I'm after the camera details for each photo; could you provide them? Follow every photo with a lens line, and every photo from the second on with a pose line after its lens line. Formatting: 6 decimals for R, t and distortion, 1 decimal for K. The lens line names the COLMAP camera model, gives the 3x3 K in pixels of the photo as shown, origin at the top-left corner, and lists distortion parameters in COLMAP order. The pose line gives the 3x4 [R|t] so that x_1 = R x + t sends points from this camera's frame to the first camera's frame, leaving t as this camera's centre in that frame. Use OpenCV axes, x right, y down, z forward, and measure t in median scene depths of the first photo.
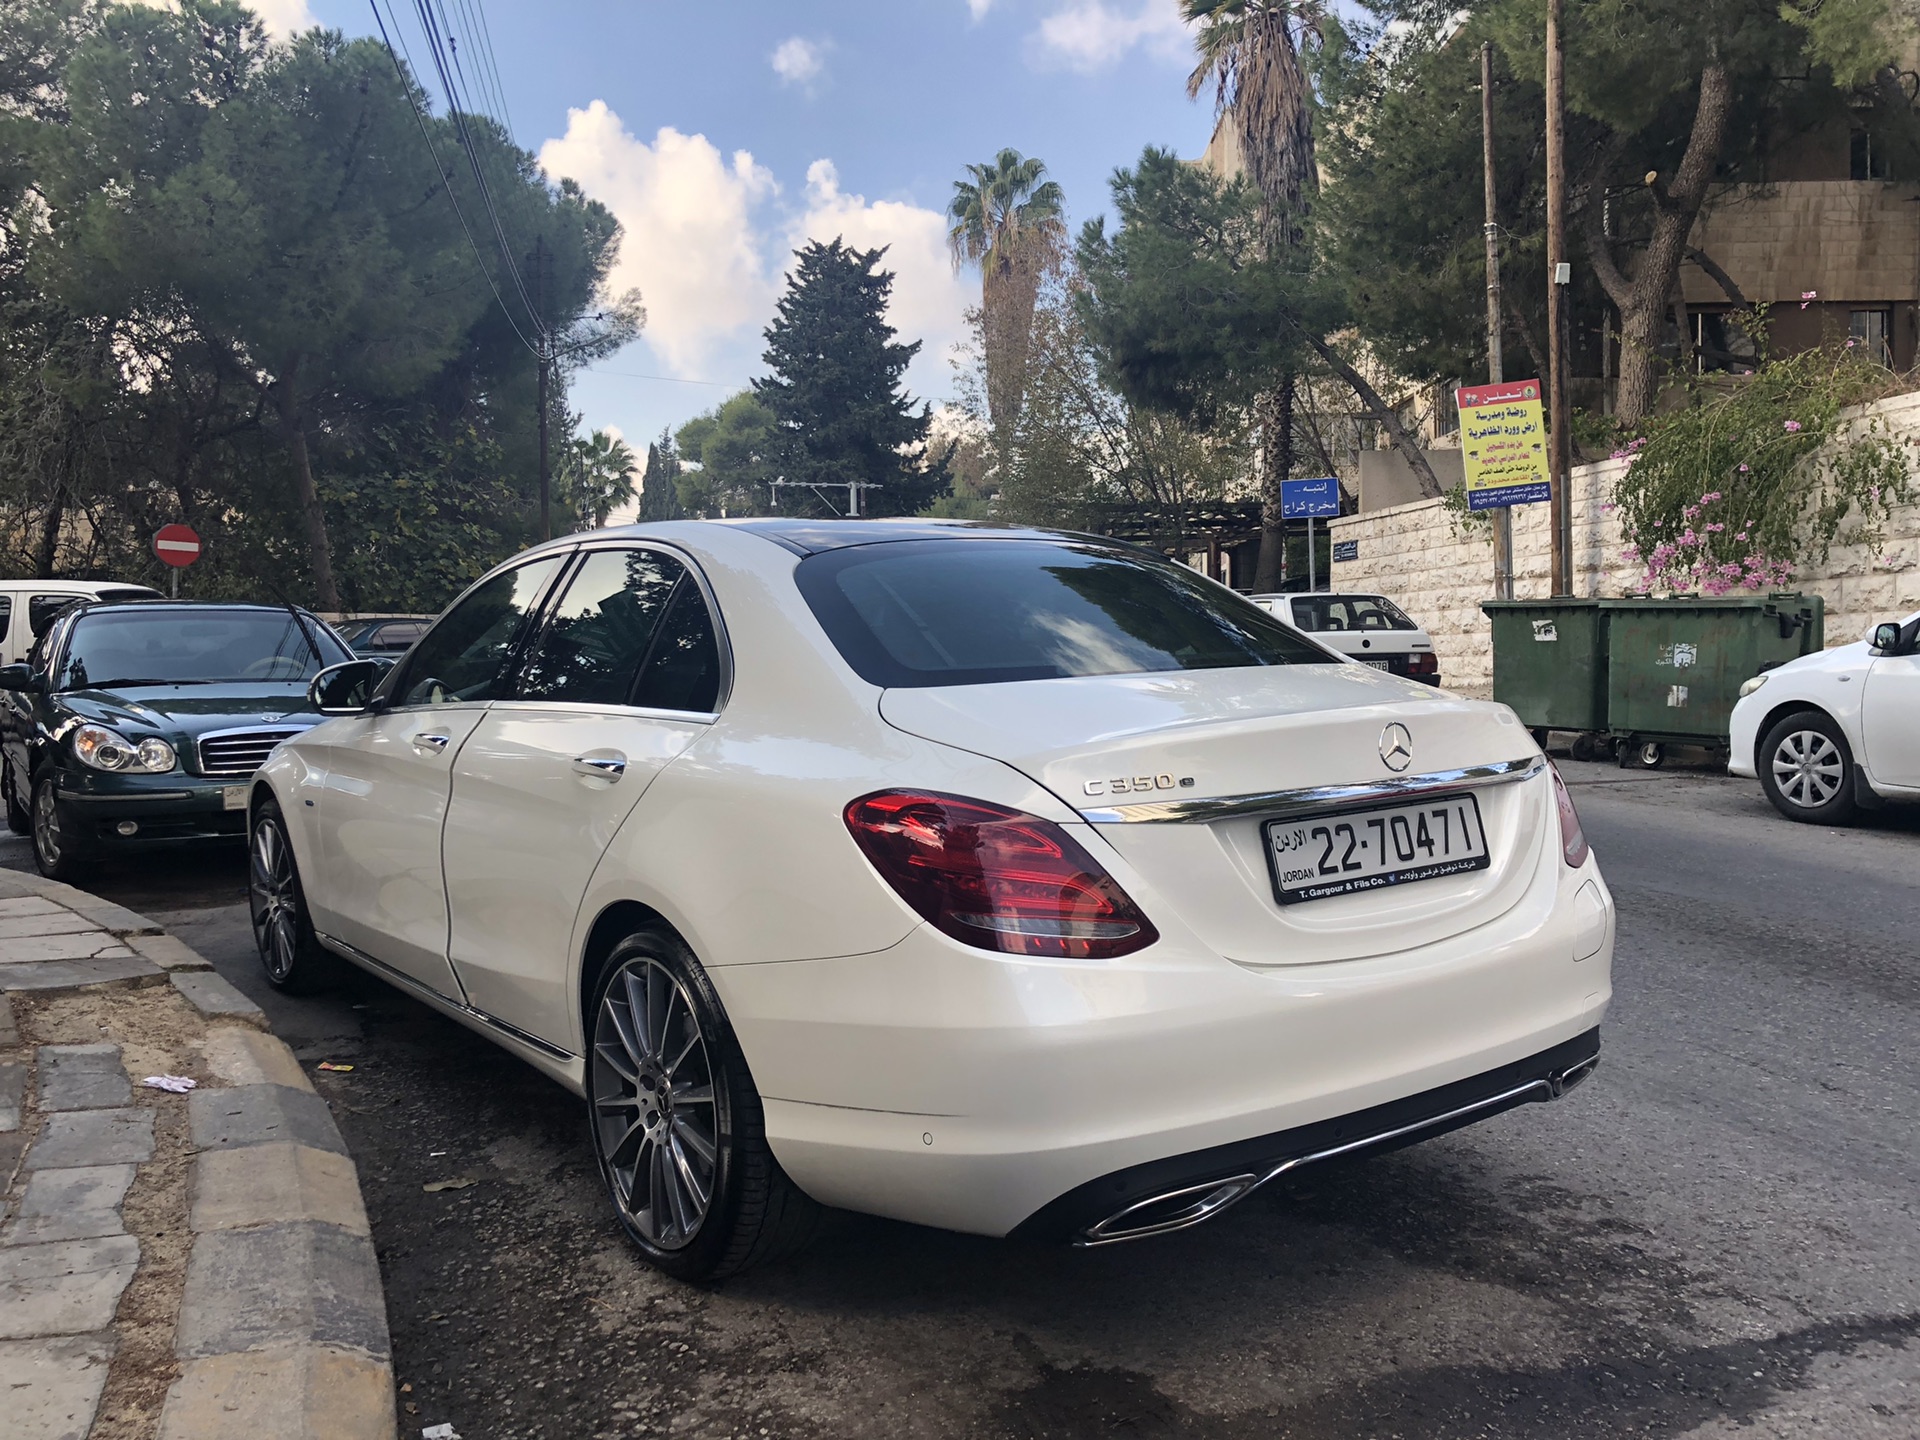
lens RADIAL K [[1567.4, 0, 963.7], [0, 1567.4, 723.6], [0, 0, 1]] dist [0.035259, -0.028303]
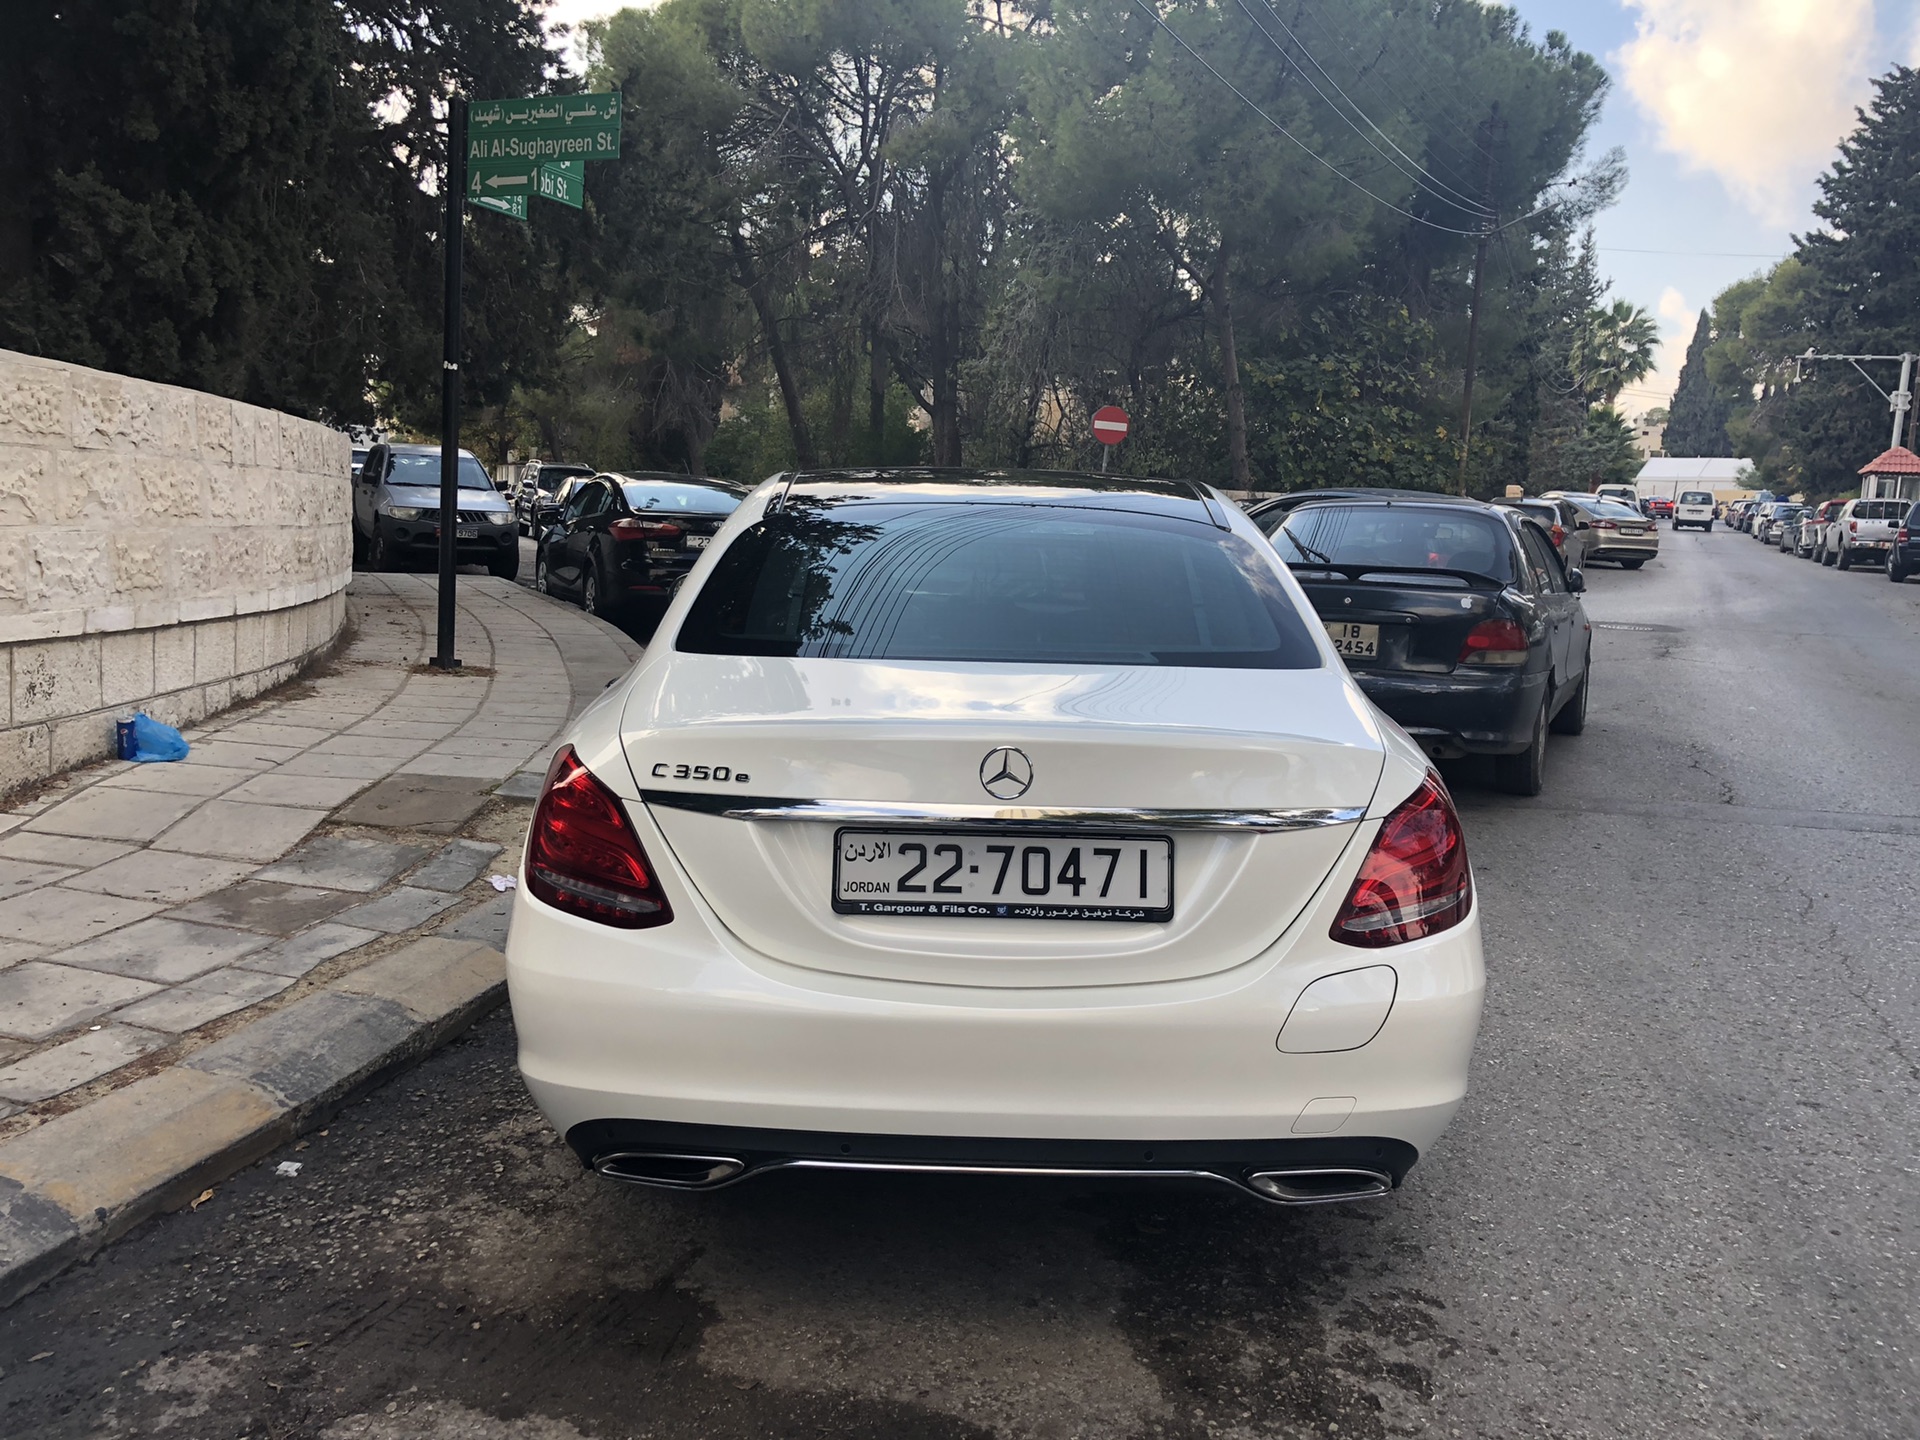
lens RADIAL K [[1567.4, 0, 963.7], [0, 1567.4, 723.6], [0, 0, 1]] dist [0.035259, -0.028303]
pose [[0.806520, 0.132600, -0.576144, 0.627270], [-0.086613, 0.990509, 0.106721, -0.088370], [0.584828, -0.036171, 0.810351, 0.188424]]
